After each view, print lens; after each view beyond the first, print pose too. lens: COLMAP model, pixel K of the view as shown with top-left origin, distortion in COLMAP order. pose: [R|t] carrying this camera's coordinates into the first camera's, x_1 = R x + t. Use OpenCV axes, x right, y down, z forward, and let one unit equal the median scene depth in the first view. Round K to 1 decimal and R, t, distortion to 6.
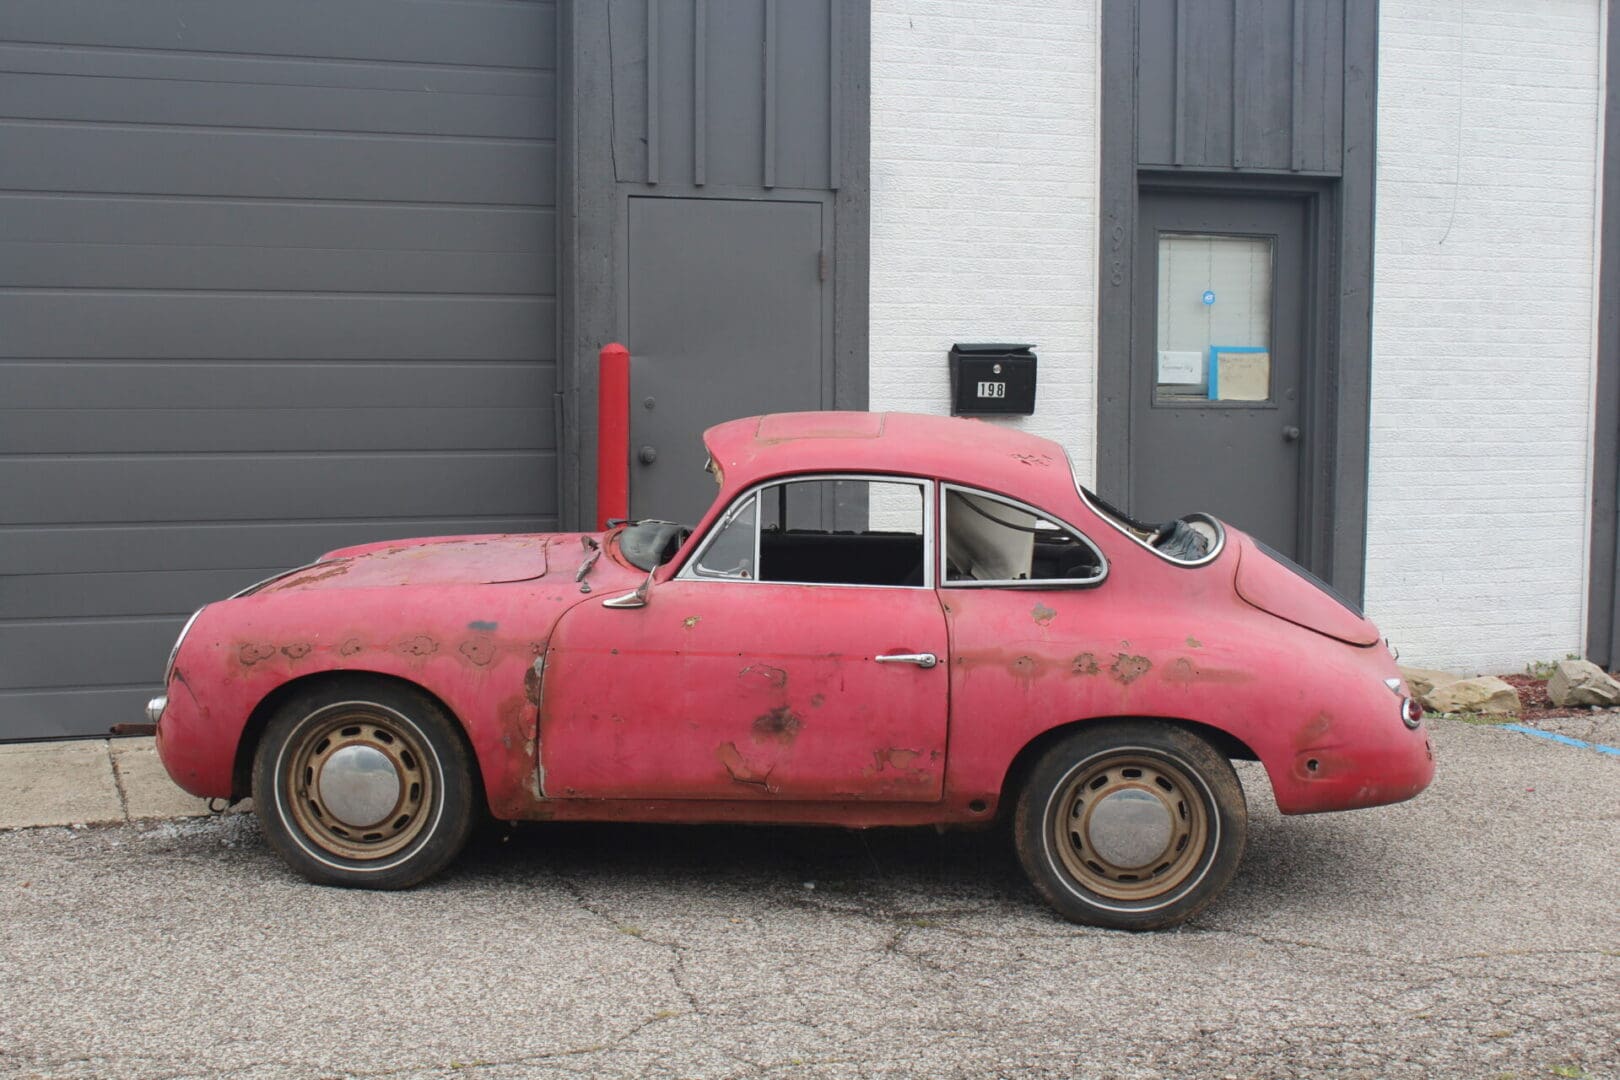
lens RADIAL K [[2252.8, 0, 810.0], [0, 2252.8, 540.0], [0, 0, 1]] dist [-0.043289, 0.073009]
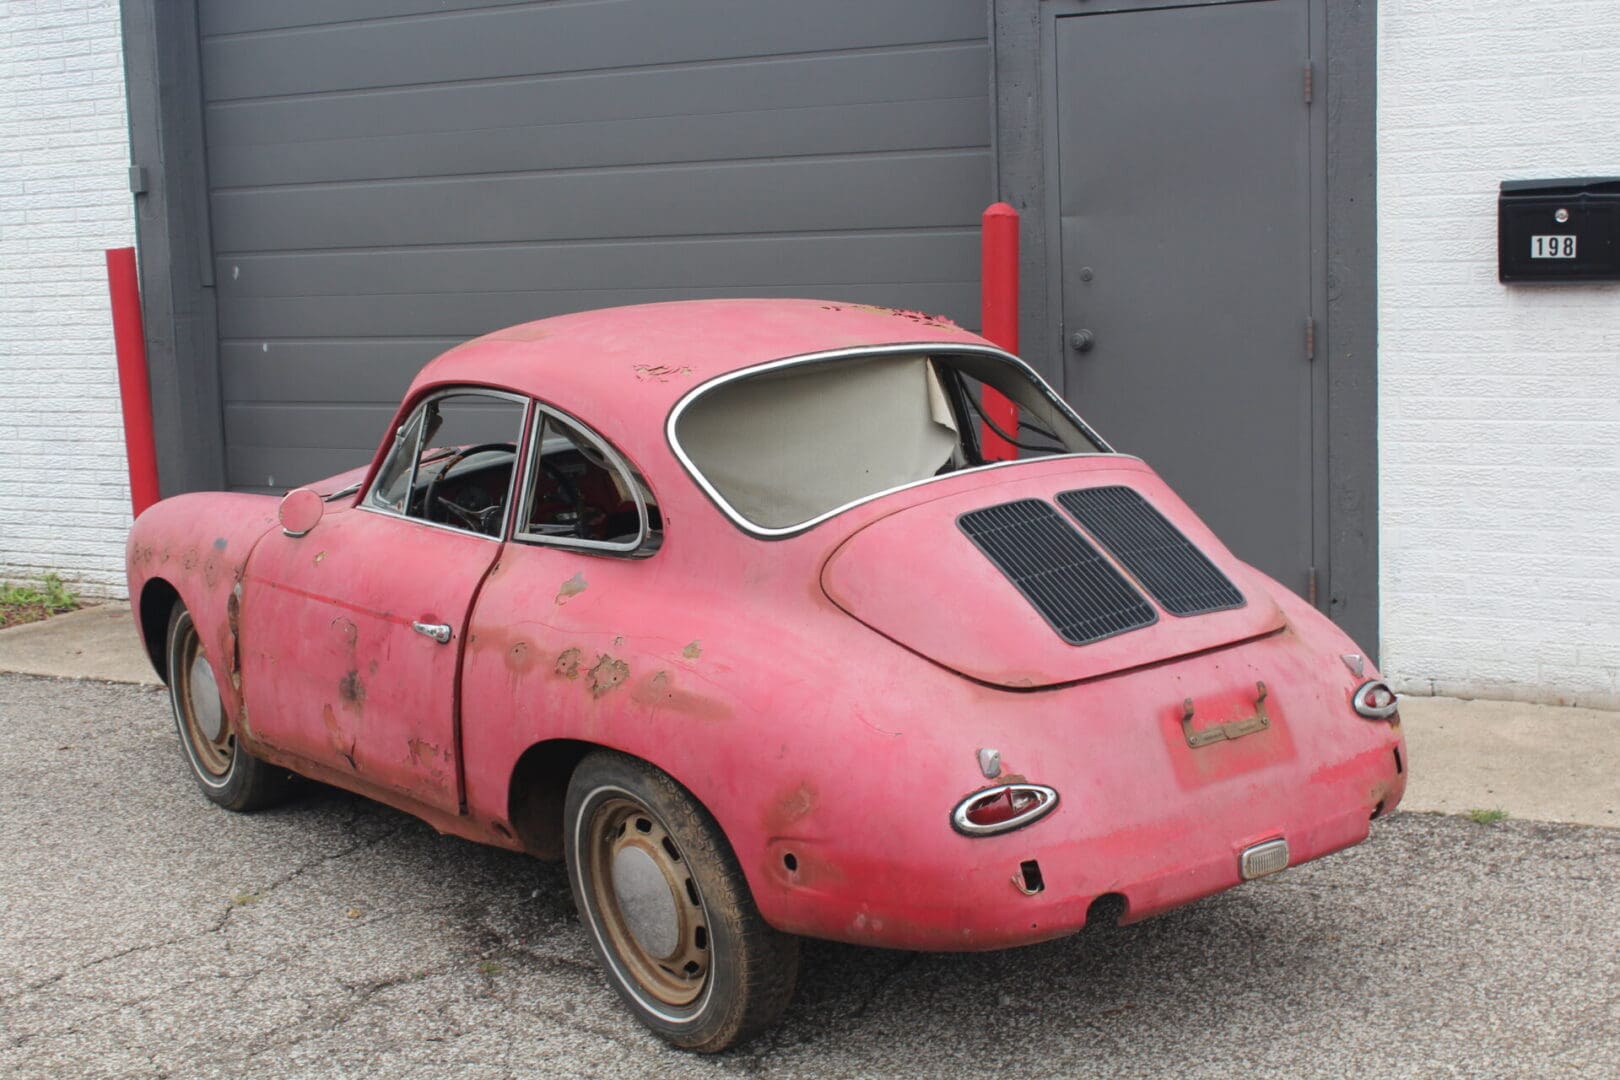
lens RADIAL K [[2252.8, 0, 810.0], [0, 2252.8, 540.0], [0, 0, 1]] dist [-0.043289, 0.073009]
pose [[0.635876, 0.078412, -0.767797, 0.709766], [-0.022735, 0.996297, 0.082920, -0.044775], [0.771456, -0.035271, 0.635304, 0.596396]]
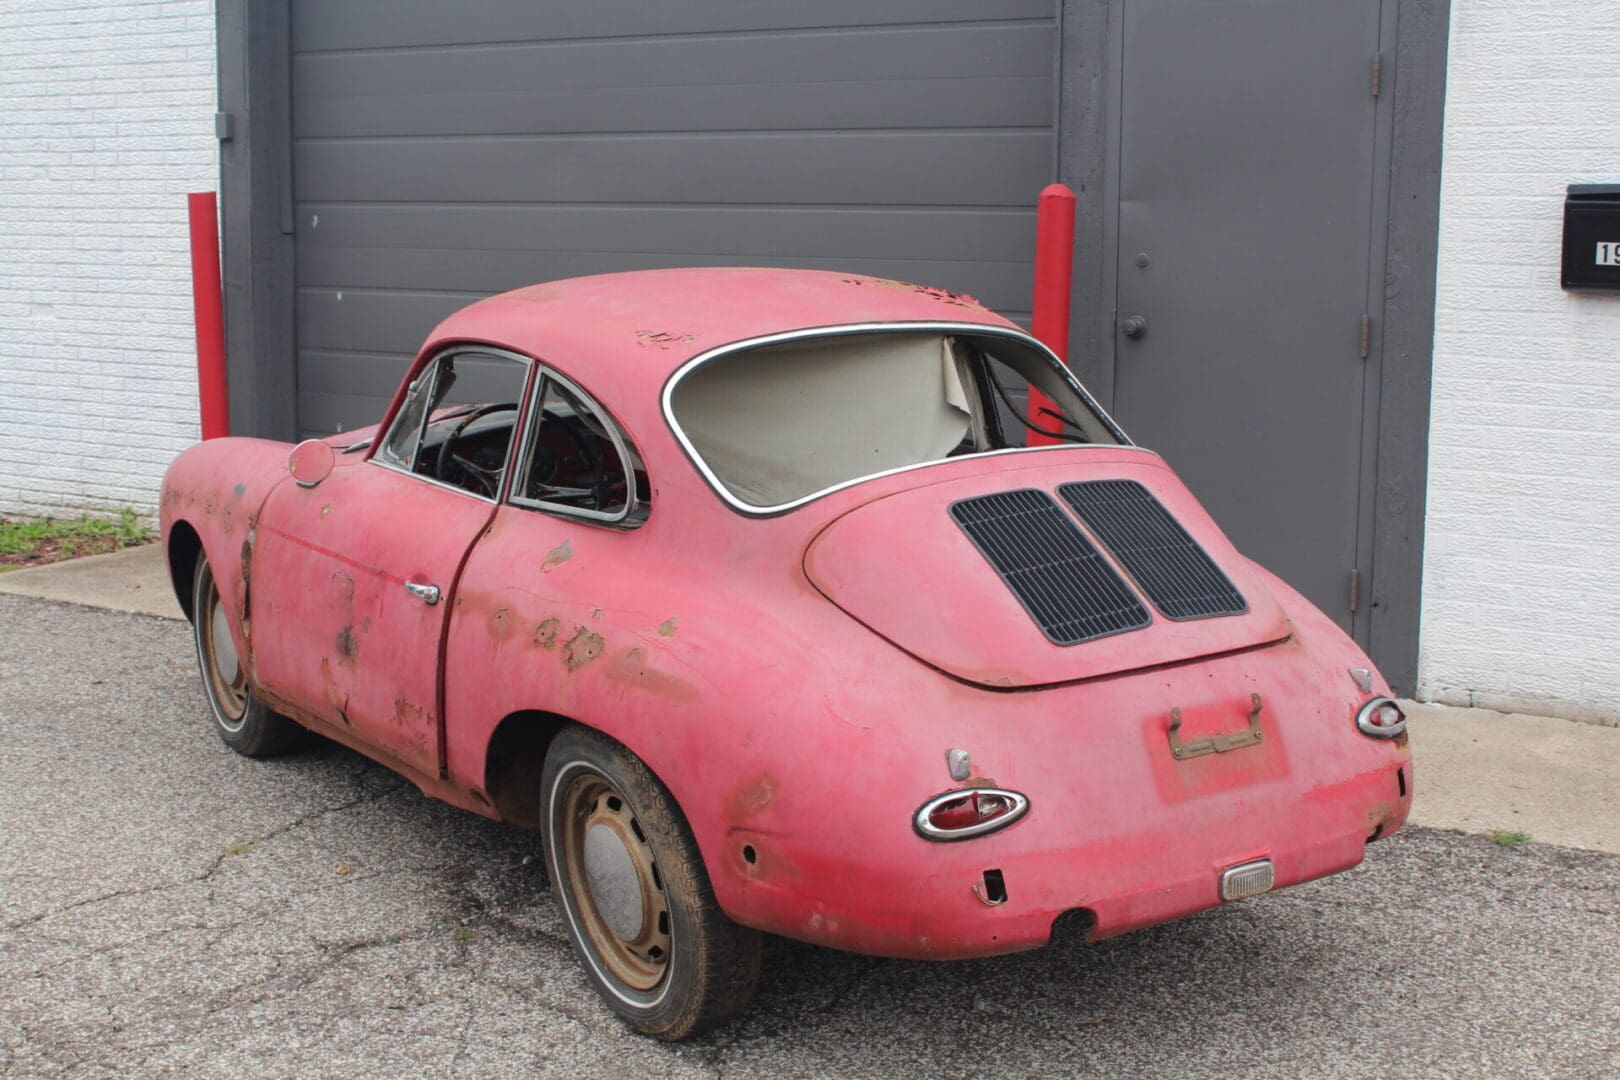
lens RADIAL K [[2165.9, 0, 804.2], [0, 2165.9, 532.8], [0, 0, 1]] dist [-0.051446, 0.091171]
pose [[0.589480, 0.120516, -0.798742, 0.693356], [-0.069629, 0.992709, 0.098395, -0.047050], [0.804777, -0.002386, 0.593573, 0.656084]]
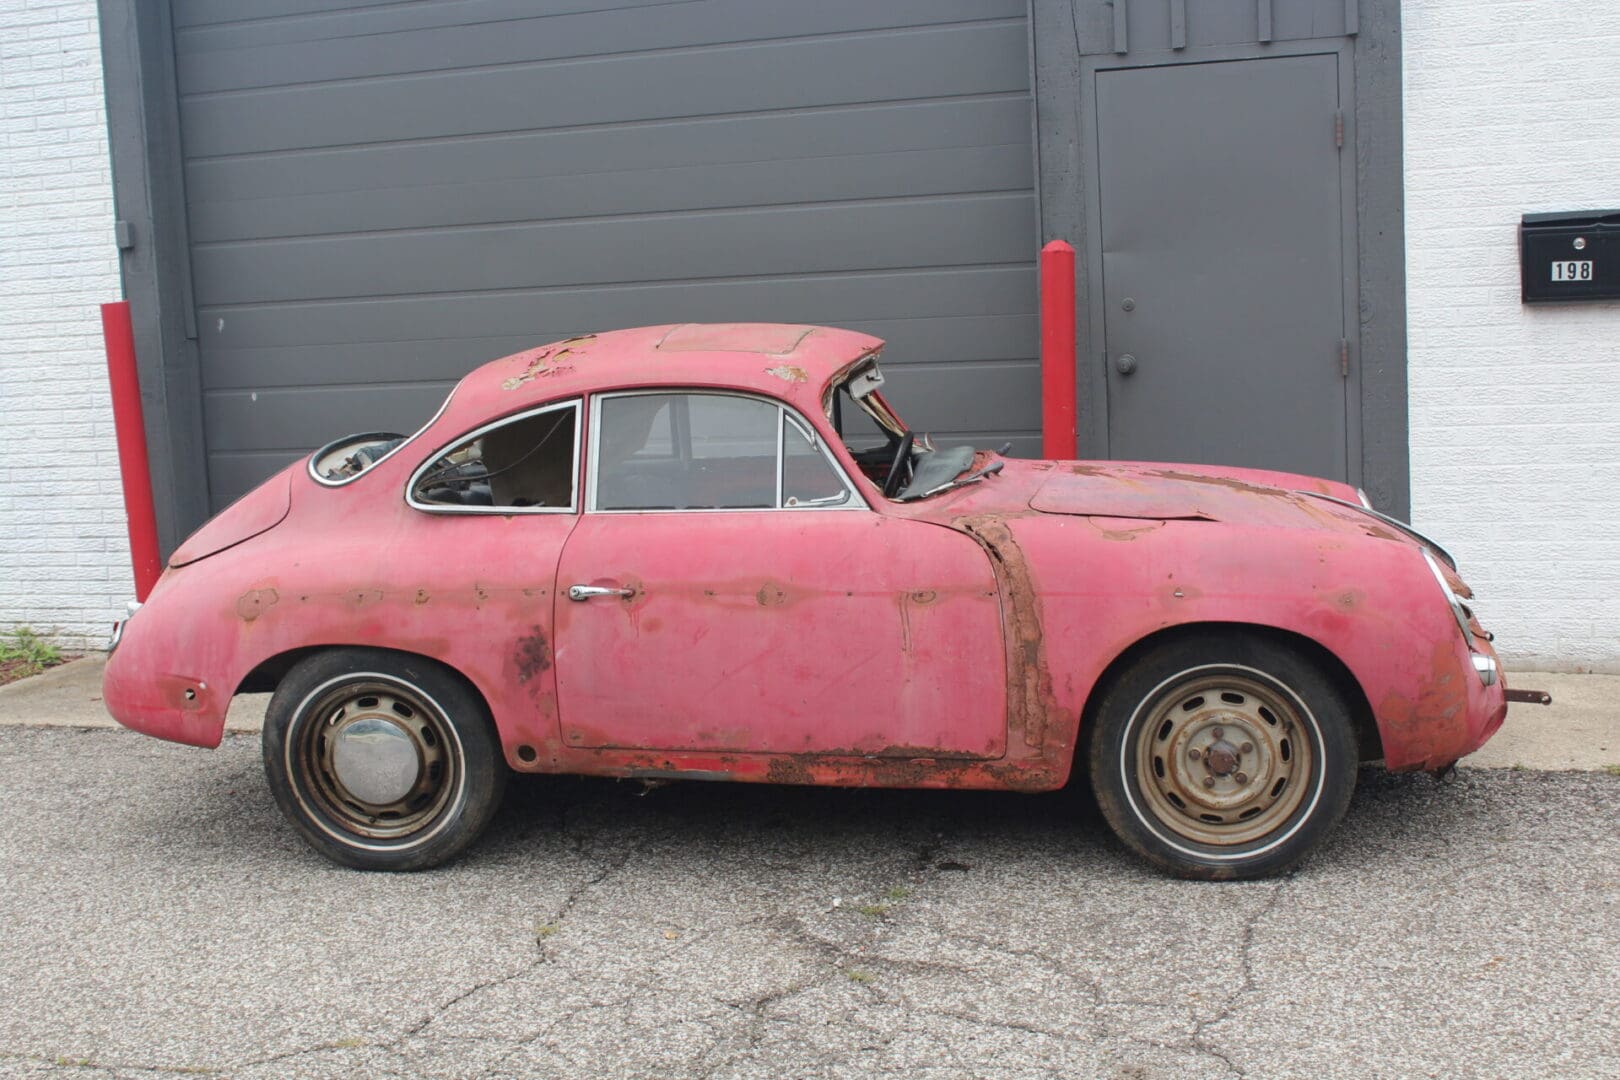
lens RADIAL K [[2034.7, 0, 803.3], [0, 2034.7, 536.9], [0, 0, 1]] dist [-0.065182, 0.074377]
pose [[0.772919, 0.037005, -0.633425, 0.487965], [0.004768, 0.997931, 0.064117, -0.031786], [0.634487, -0.052577, 0.771143, 0.439628]]
